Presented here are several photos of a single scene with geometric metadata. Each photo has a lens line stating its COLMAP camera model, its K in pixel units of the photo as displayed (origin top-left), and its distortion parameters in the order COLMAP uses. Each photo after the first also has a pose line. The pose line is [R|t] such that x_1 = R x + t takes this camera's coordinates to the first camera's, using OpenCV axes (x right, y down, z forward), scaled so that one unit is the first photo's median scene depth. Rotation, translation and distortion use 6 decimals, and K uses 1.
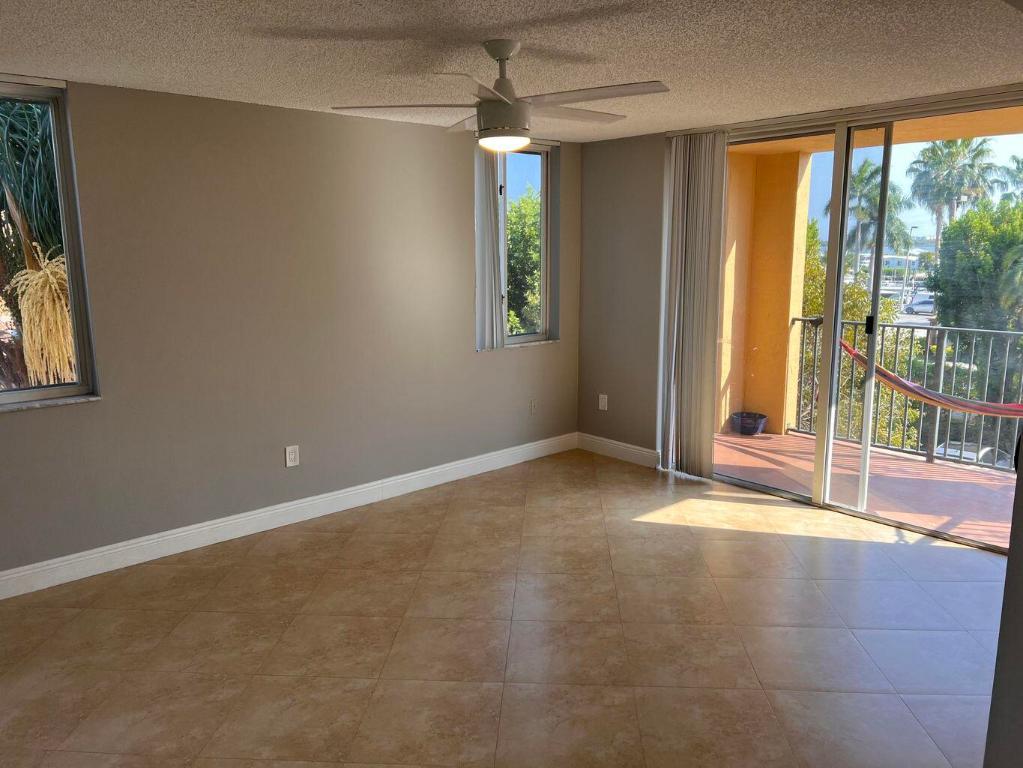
lens RADIAL K [[765.2, 0, 511.5], [0, 765.2, 384.0], [0, 0, 1]] dist [-0.000811, -0.007413]
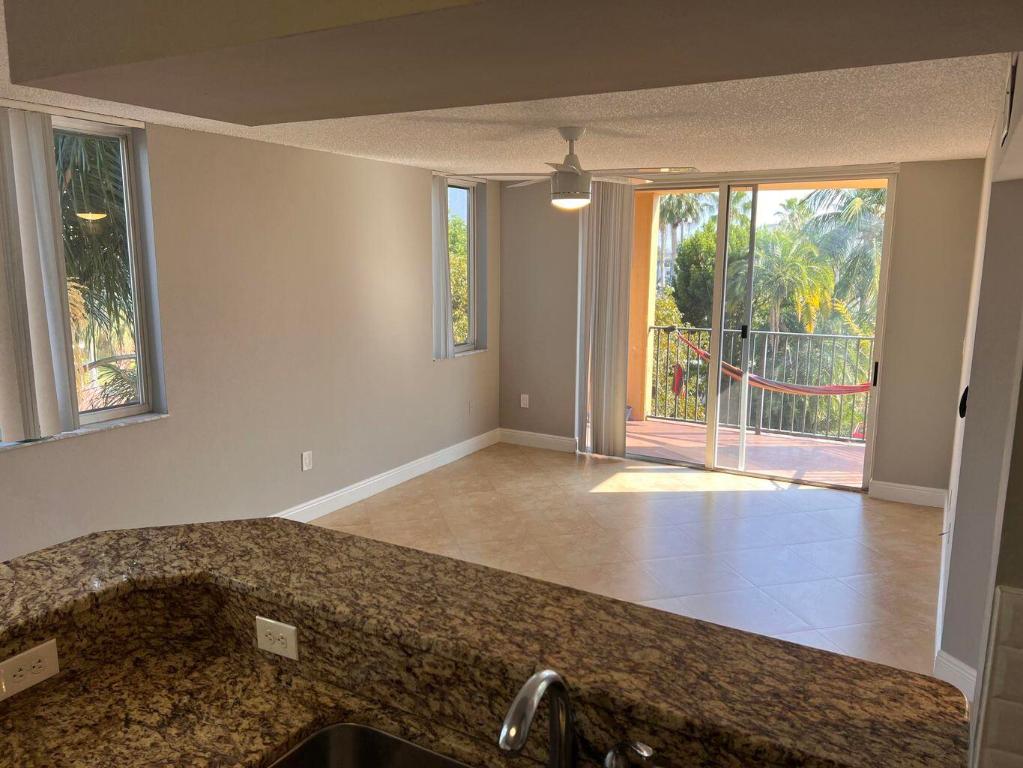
lens RADIAL K [[765.2, 0, 511.5], [0, 765.2, 384.0], [0, 0, 1]] dist [-0.000811, -0.007413]
pose [[0.945523, -0.042413, 0.322781, -0.332967], [0.045569, 0.998959, -0.002224, -0.000670], [-0.322351, 0.016812, 0.946471, -0.133051]]
